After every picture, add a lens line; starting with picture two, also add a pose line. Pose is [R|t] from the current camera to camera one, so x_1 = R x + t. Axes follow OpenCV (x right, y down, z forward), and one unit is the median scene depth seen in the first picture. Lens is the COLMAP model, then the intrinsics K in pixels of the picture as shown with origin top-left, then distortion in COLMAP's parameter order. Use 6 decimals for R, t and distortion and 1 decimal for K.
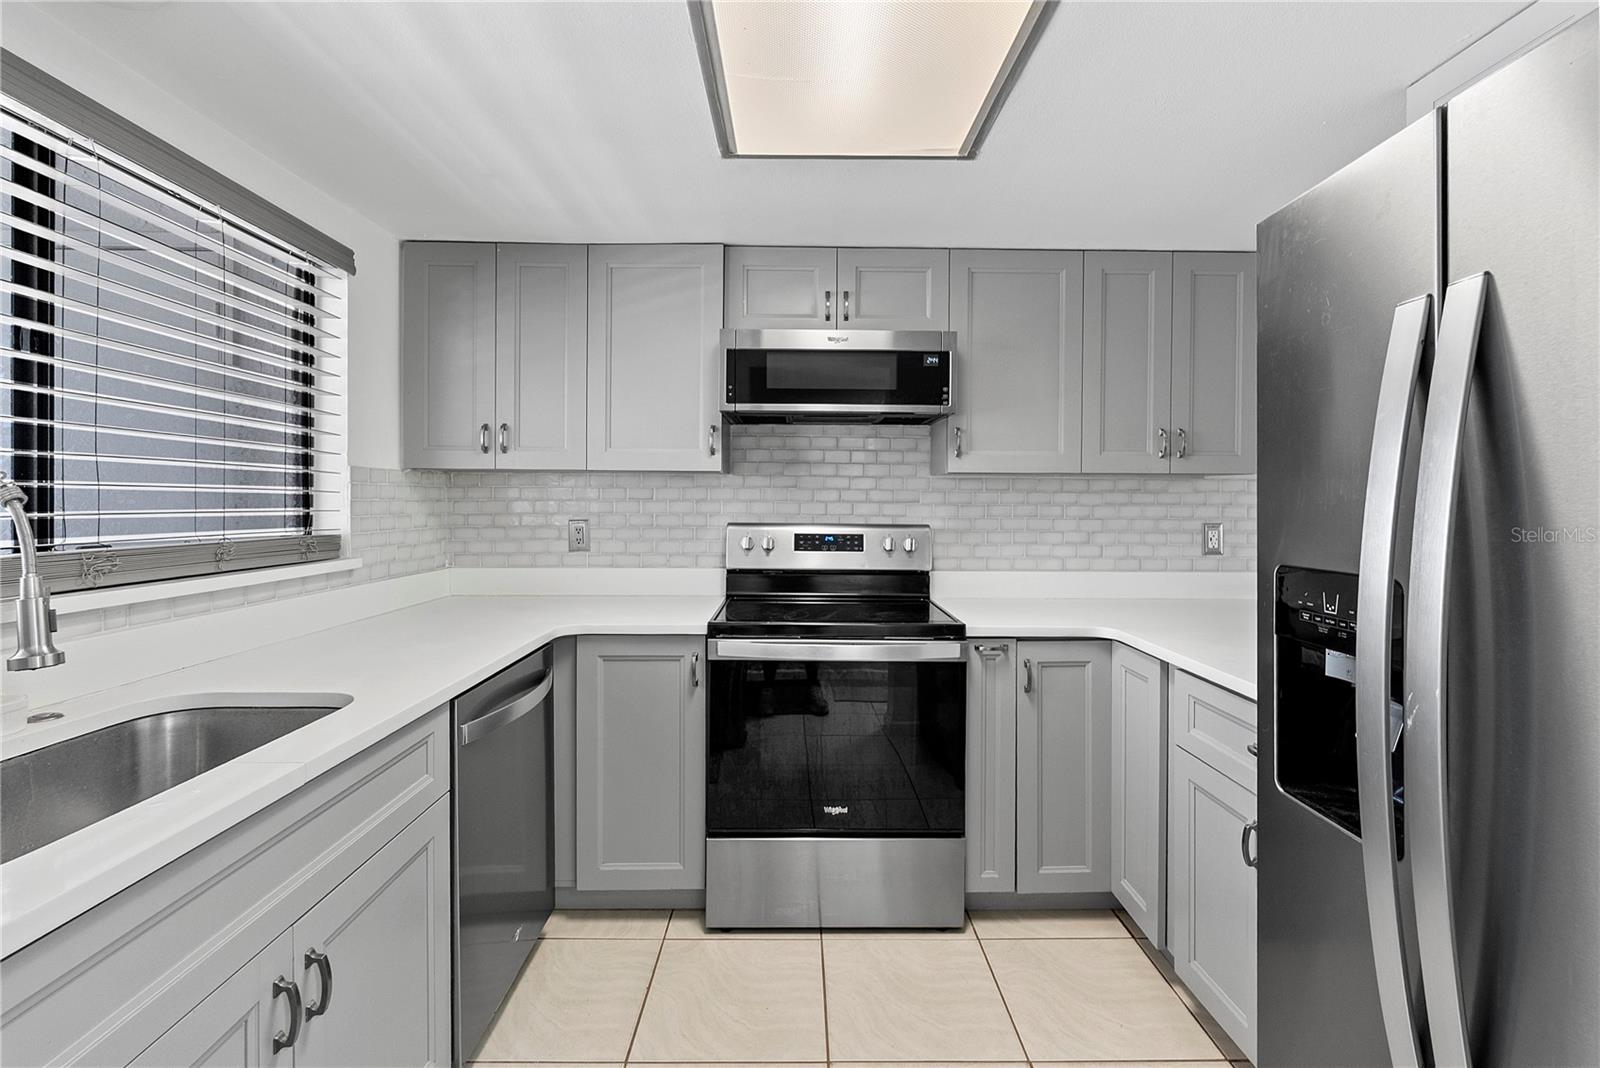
lens RADIAL K [[709.2, 0, 805.2], [0, 709.2, 503.9], [0, 0, 1]] dist [-0.007373, 0.001018]
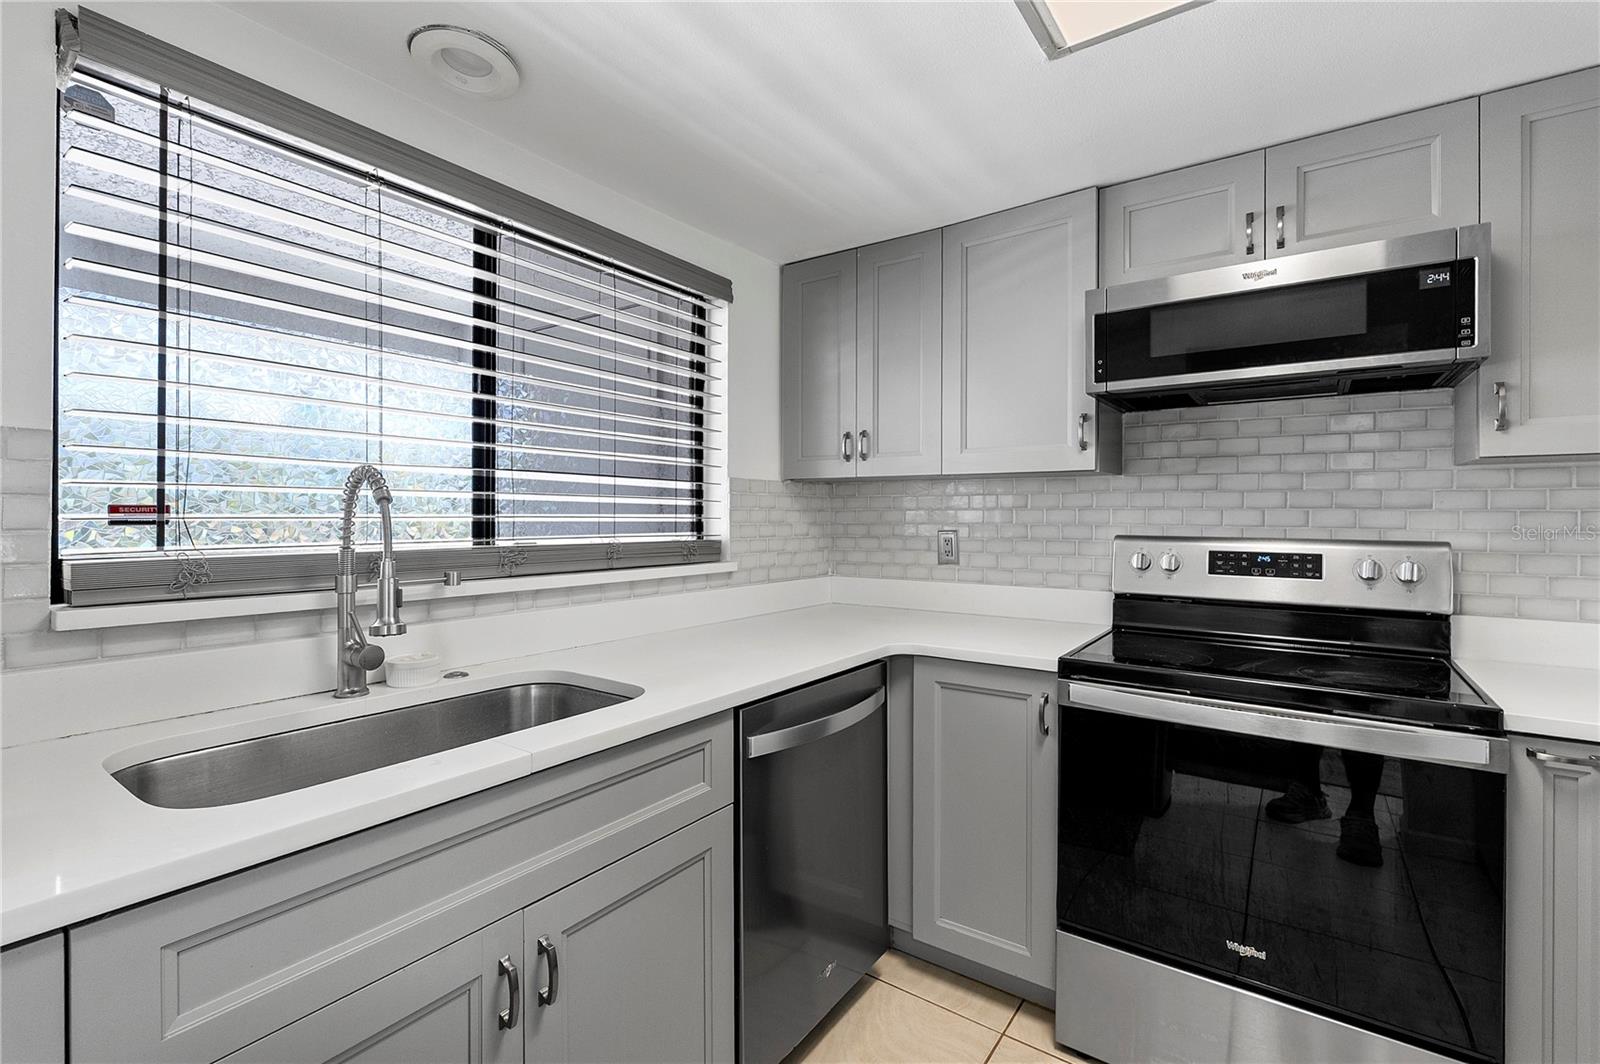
lens RADIAL K [[709.2, 0, 810.8], [0, 709.2, 514.6], [0, 0, 1]] dist [-0.007373, 0.001018]
pose [[0.810336, -0.004635, -0.585947, 0.094586], [-0.001127, 0.999955, -0.009468, 0.013188], [0.585965, 0.008333, 0.810294, 0.172295]]
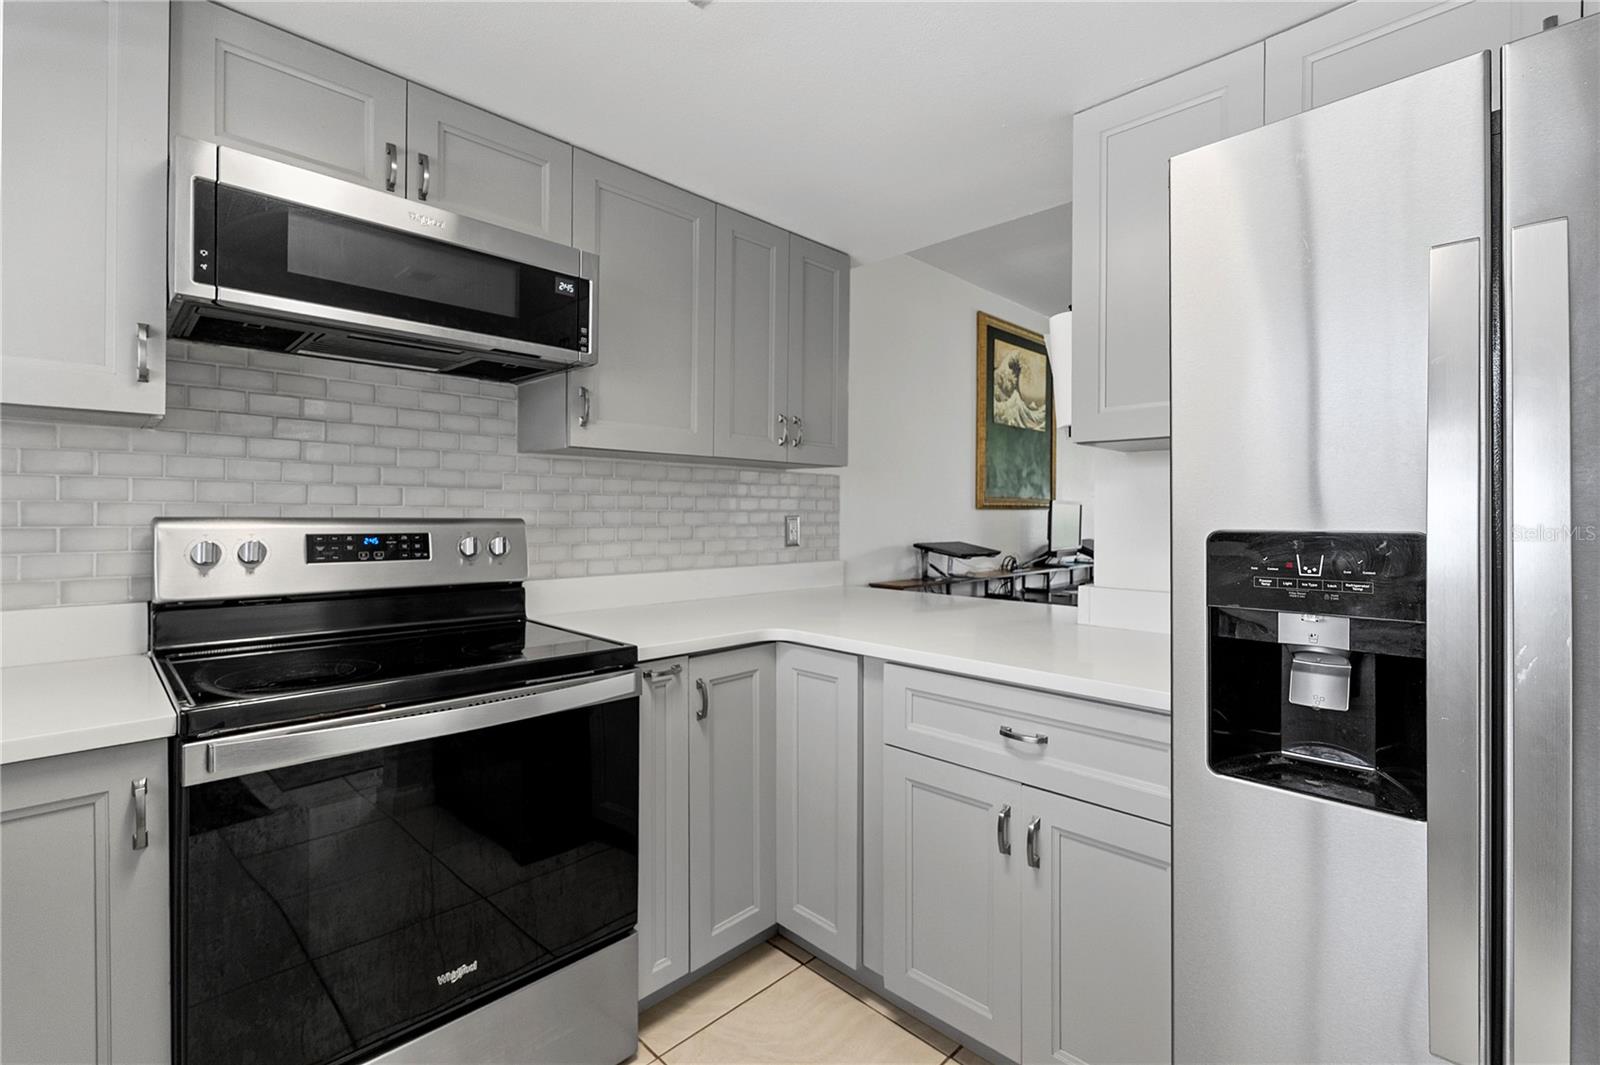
lens RADIAL K [[709.2, 0, 805.6], [0, 709.2, 515.1], [0, 0, 1]] dist [-0.007373, 0.001018]
pose [[0.711359, -0.003386, 0.702821, -0.155848], [0.001117, 0.999993, 0.003687, 0.027424], [-0.702828, -0.001838, 0.711358, 0.315857]]
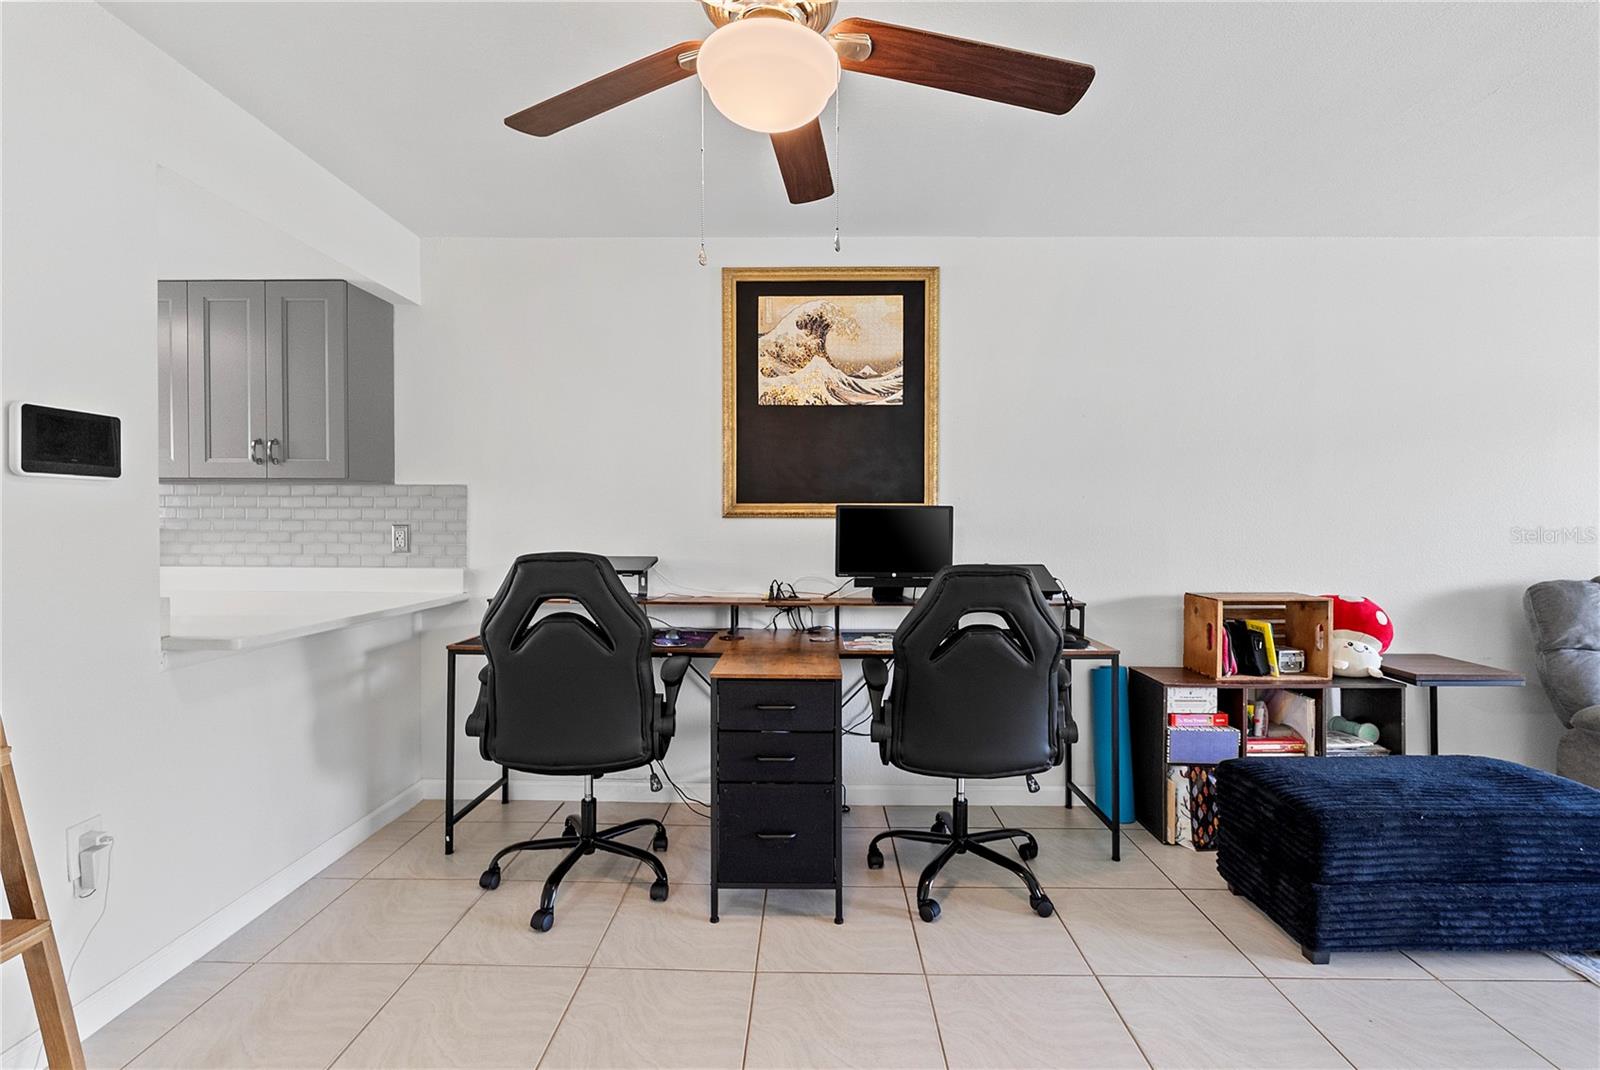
lens RADIAL K [[709.2, 0, 805.7], [0, 709.2, 528.9], [0, 0, 1]] dist [-0.007373, 0.001018]
pose [[0.999432, 0.001765, -0.033645, 1.515208], [-0.001414, 0.999944, 0.010446, 0.026504], [0.033662, -0.010393, 0.999379, -0.105919]]
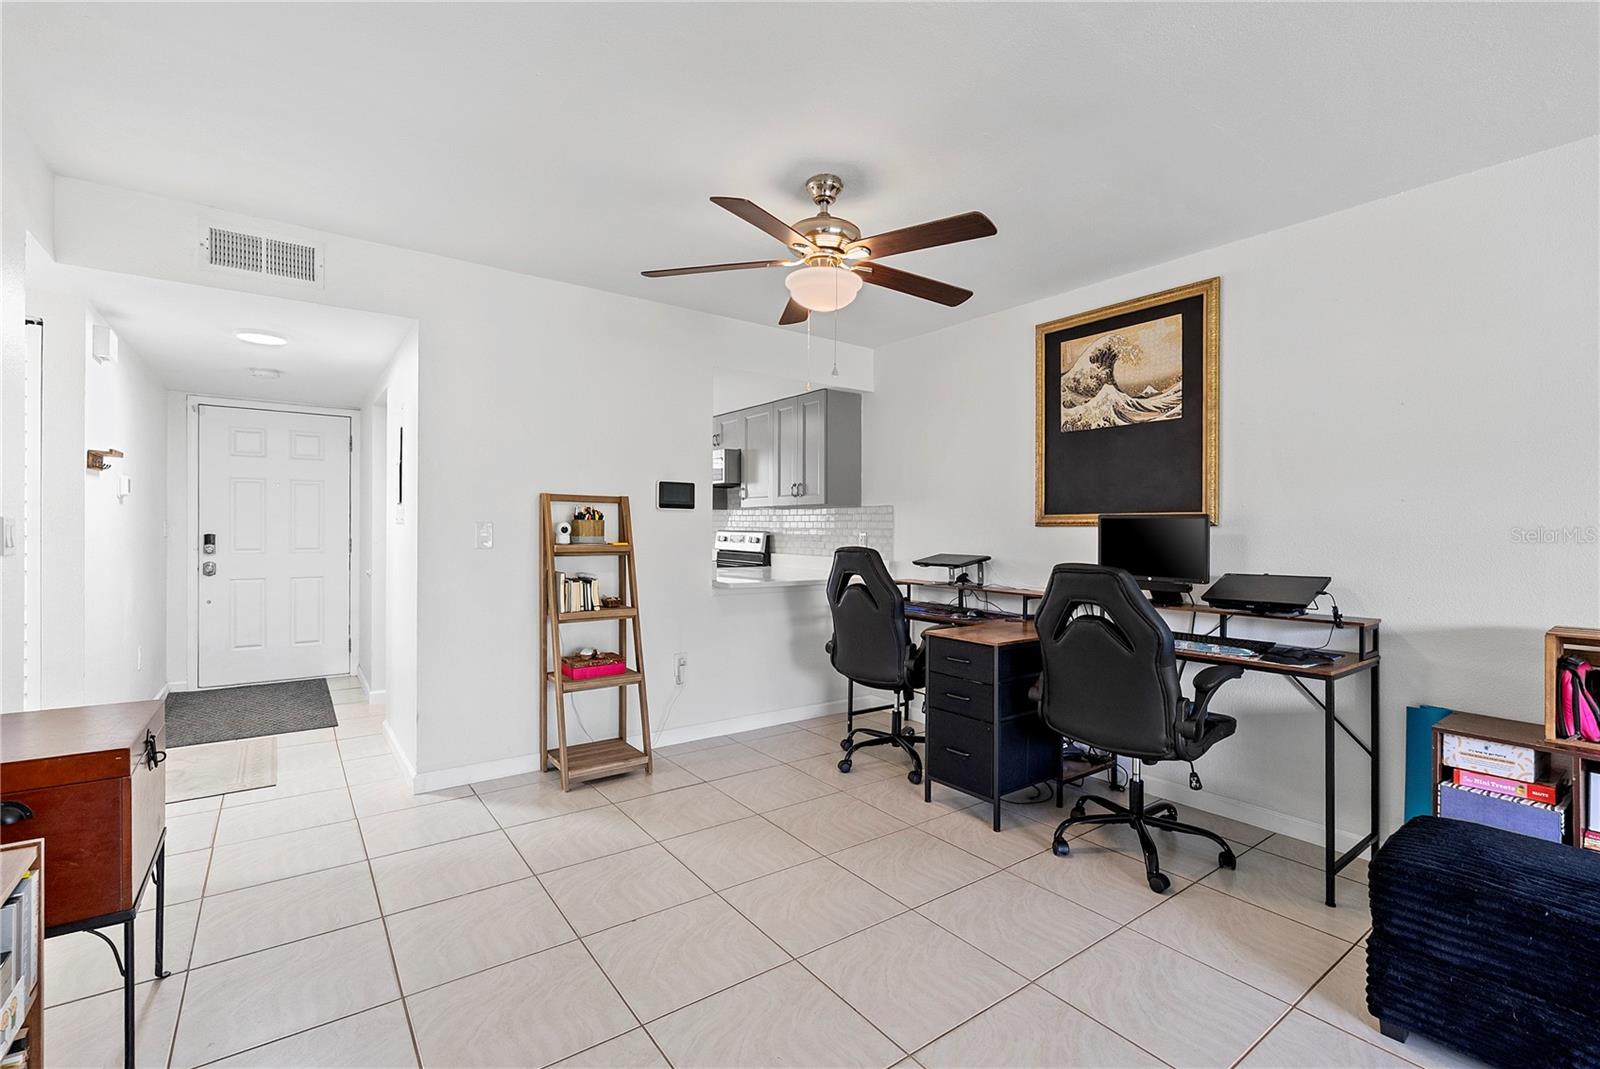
lens RADIAL K [[709.2, 0, 809.1], [0, 709.2, 530.8], [0, 0, 1]] dist [-0.007373, 0.001018]
pose [[0.579822, 0.002819, -0.814739, 2.353003], [-0.007477, 0.999970, -0.001862, 0.036629], [0.814709, 0.007171, 0.579826, -0.164244]]
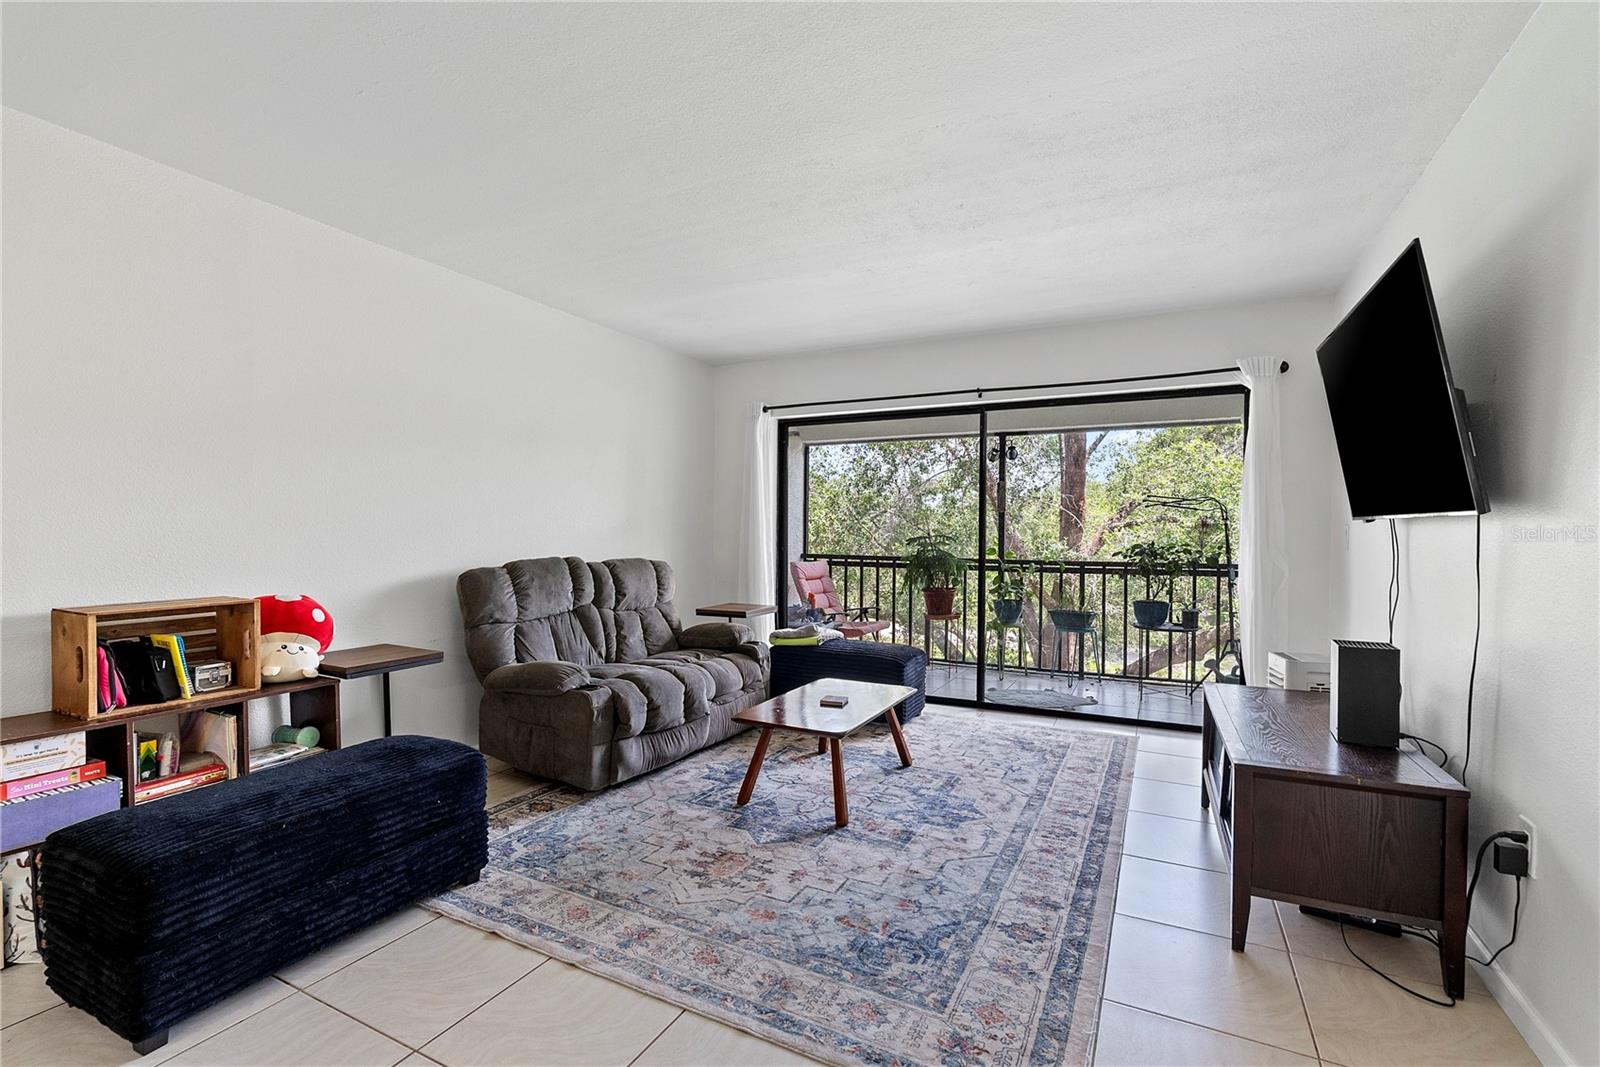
lens RADIAL K [[709.2, 0, 806.4], [0, 709.2, 537.2], [0, 0, 1]] dist [-0.007373, 0.001018]
pose [[0.466813, -0.008442, 0.884316, 1.801282], [-0.005250, 0.999910, 0.012317, 0.042049], [-0.884340, -0.010392, 0.466727, -0.127316]]
